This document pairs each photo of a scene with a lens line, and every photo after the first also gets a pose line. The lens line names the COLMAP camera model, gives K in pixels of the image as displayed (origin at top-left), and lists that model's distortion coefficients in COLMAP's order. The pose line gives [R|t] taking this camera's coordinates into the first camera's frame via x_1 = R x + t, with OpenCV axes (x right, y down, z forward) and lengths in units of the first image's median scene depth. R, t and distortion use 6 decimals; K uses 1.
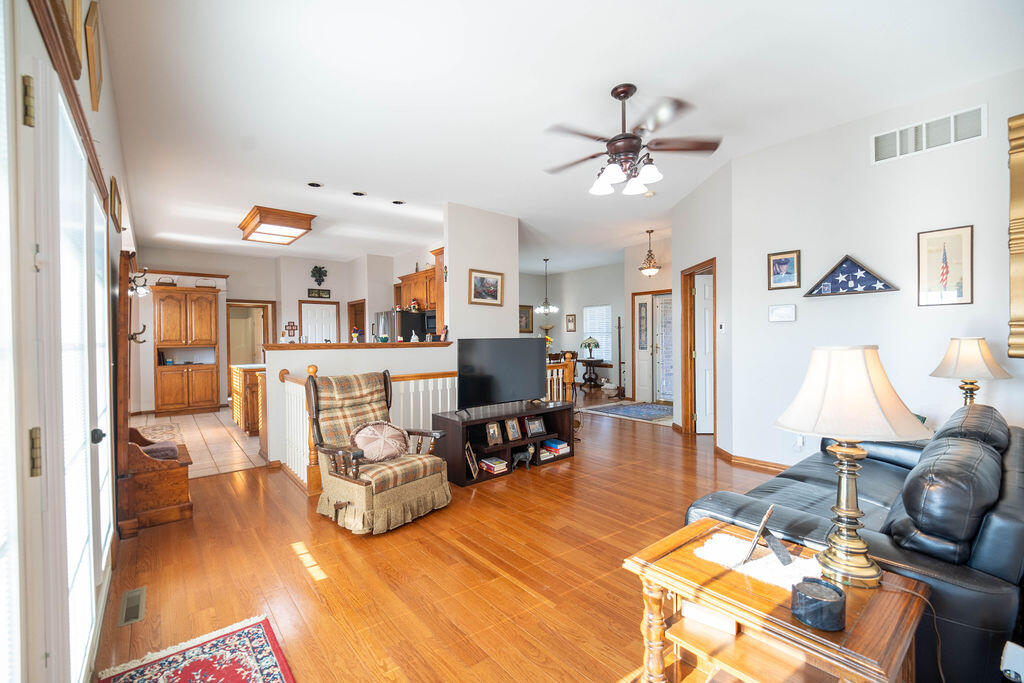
lens RADIAL K [[431.3, 0, 511.6], [0, 431.3, 342.2], [0, 0, 1]] dist [-0.002198, -0.000196]
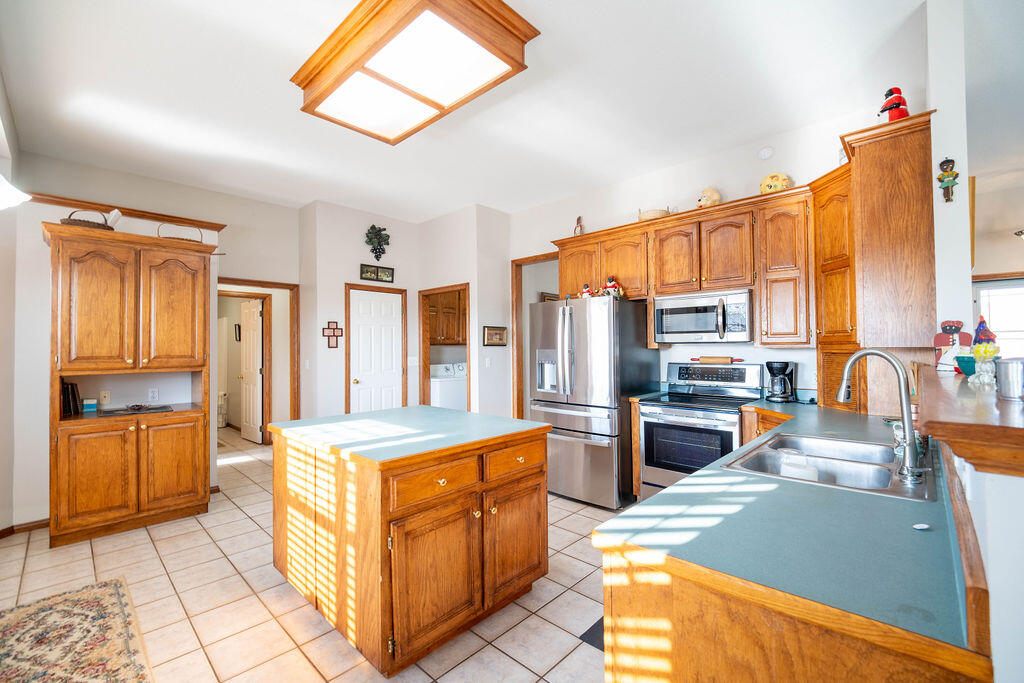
lens RADIAL K [[431.3, 0, 512.3], [0, 431.3, 340.9], [0, 0, 1]] dist [-0.002198, -0.000196]
pose [[0.992864, 0.004167, 0.119177, -0.416189], [-0.000913, 0.999626, -0.027343, -0.008974], [-0.119246, 0.027039, 0.992496, 0.507073]]
